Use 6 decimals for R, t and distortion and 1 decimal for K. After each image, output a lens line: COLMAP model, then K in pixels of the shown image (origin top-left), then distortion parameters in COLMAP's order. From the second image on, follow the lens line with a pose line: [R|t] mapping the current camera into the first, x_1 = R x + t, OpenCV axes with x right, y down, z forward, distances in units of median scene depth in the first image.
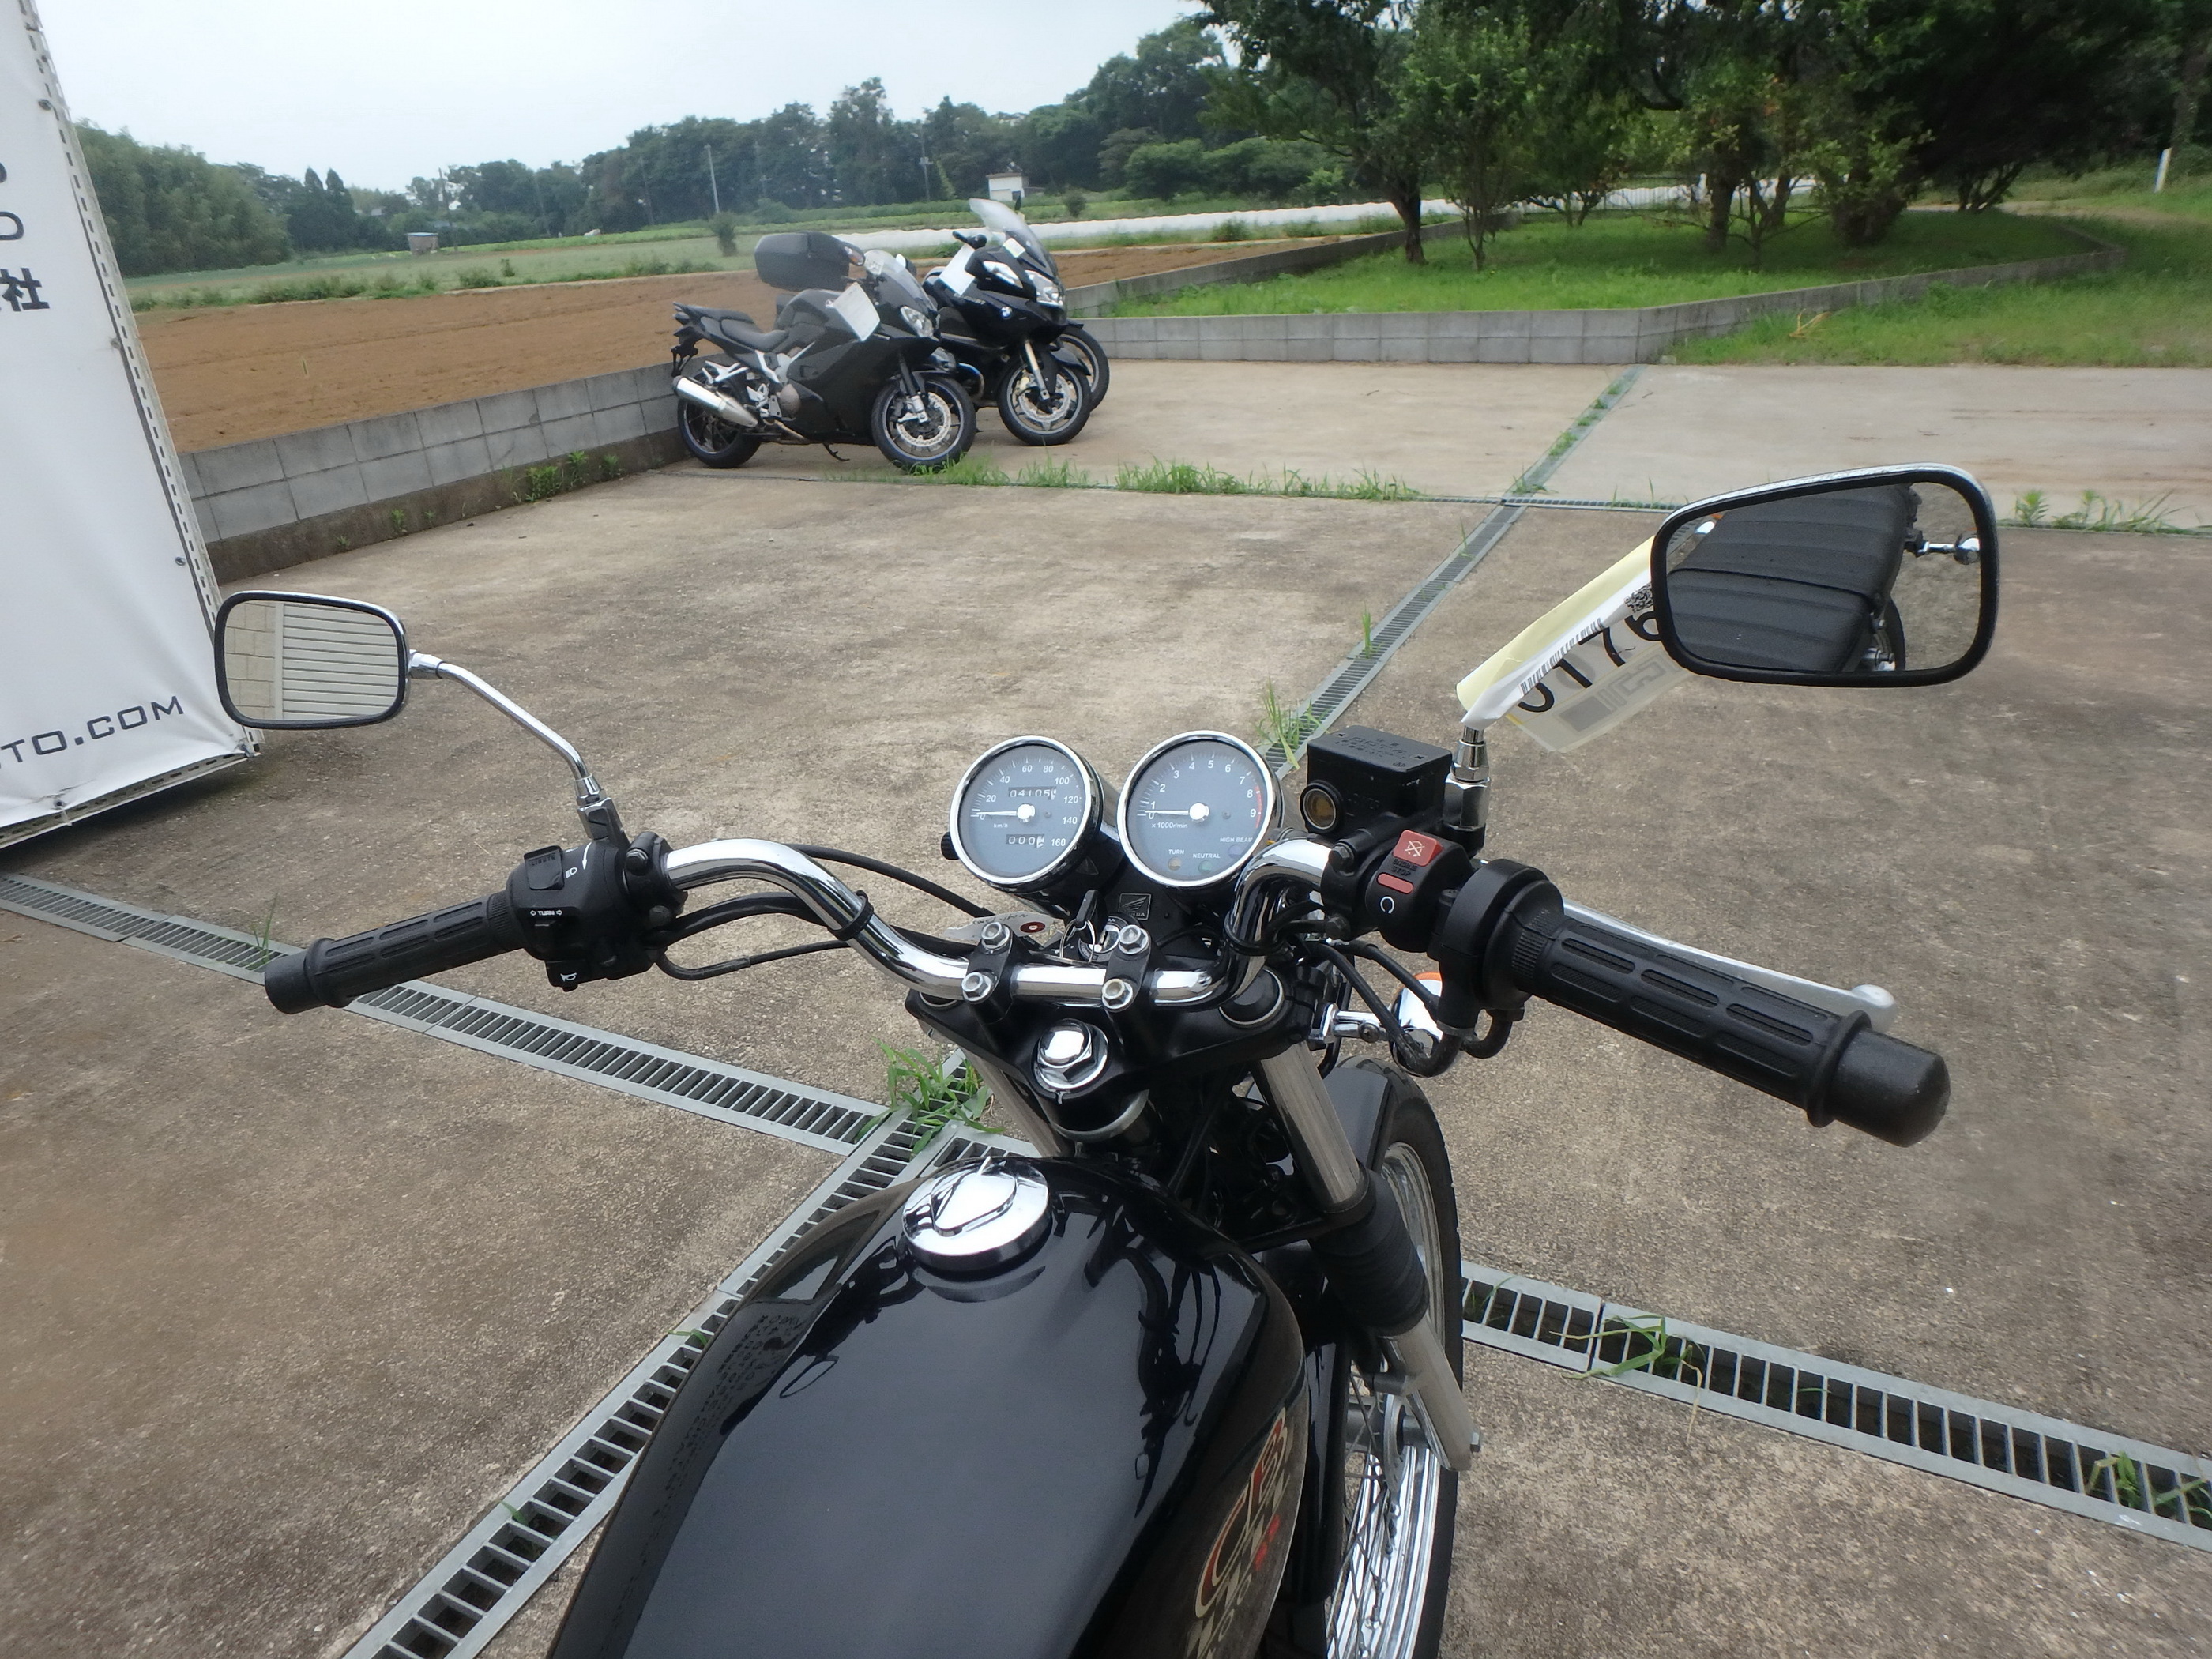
lens RADIAL K [[1378.2, 0, 1119.4], [0, 1378.2, 815.0], [0, 0, 1]] dist [-0.032818, 0.011224]
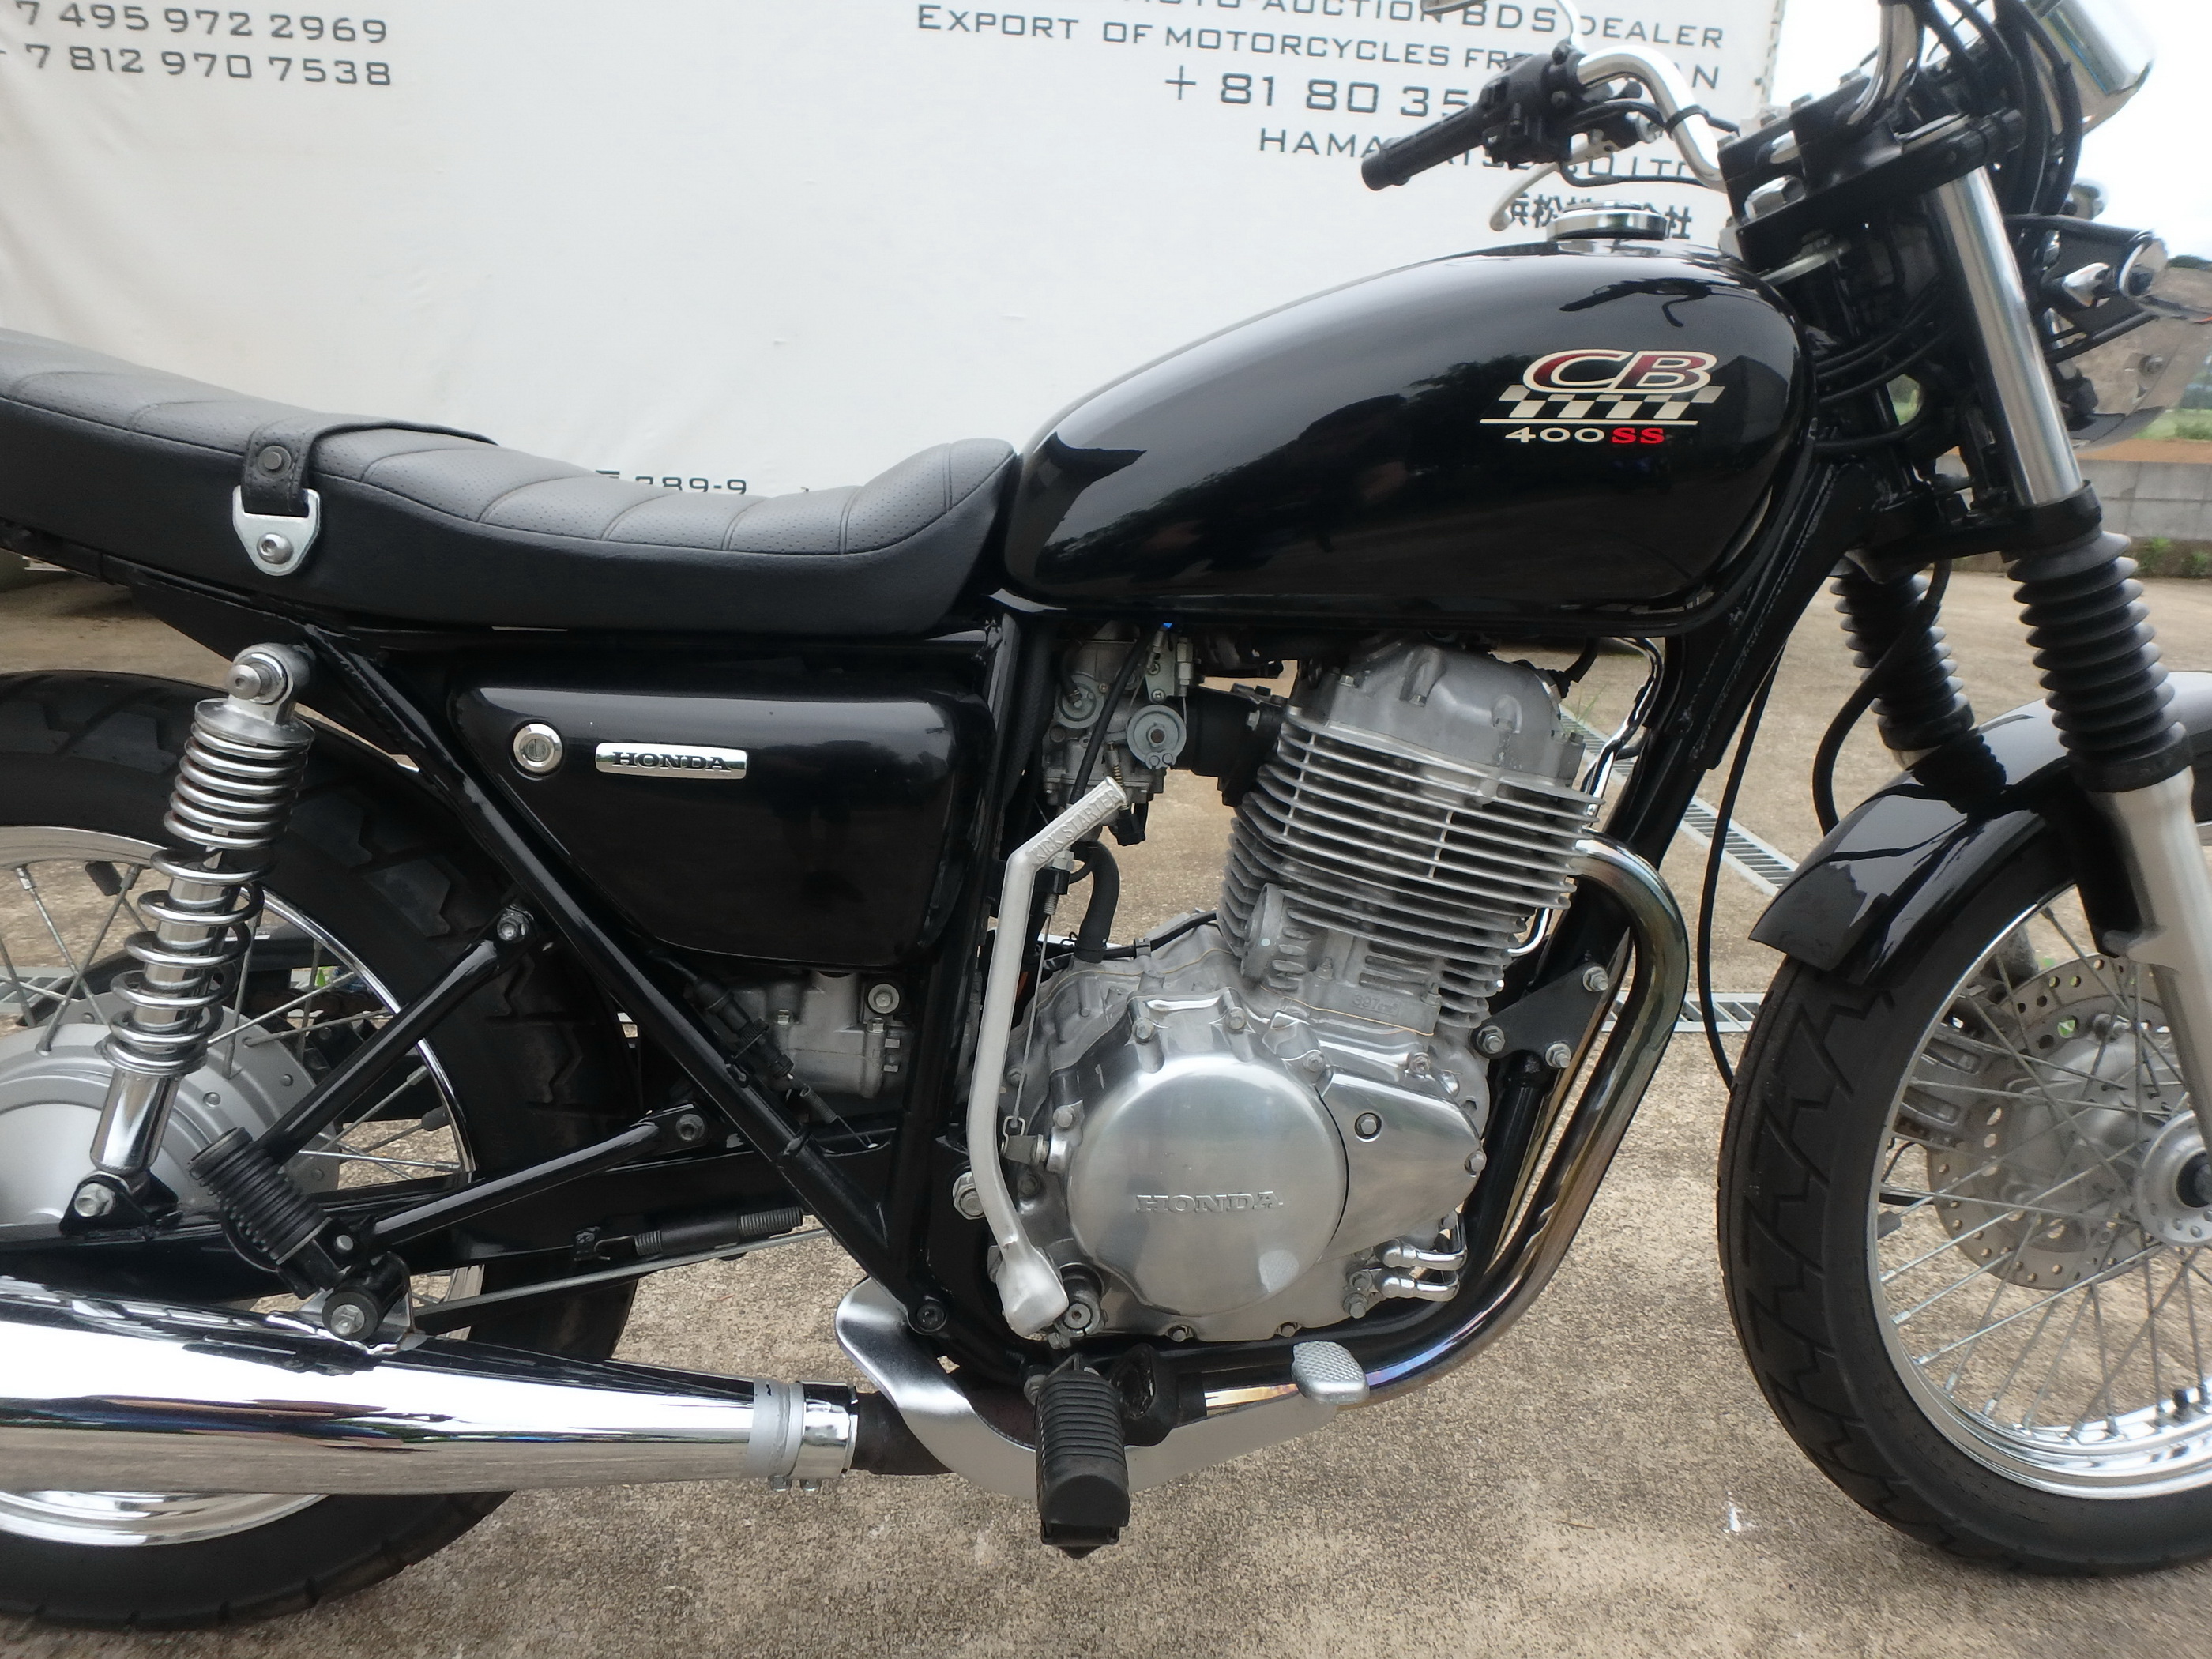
lens RADIAL K [[1378.2, 0, 1125.2], [0, 1378.2, 812.1], [0, 0, 1]] dist [-0.032818, 0.011224]
pose [[0.472251, 0.336492, -0.814710, 0.186242], [-0.412598, 0.901147, 0.133028, 0.162181], [0.778937, 0.273325, 0.564404, 0.014465]]
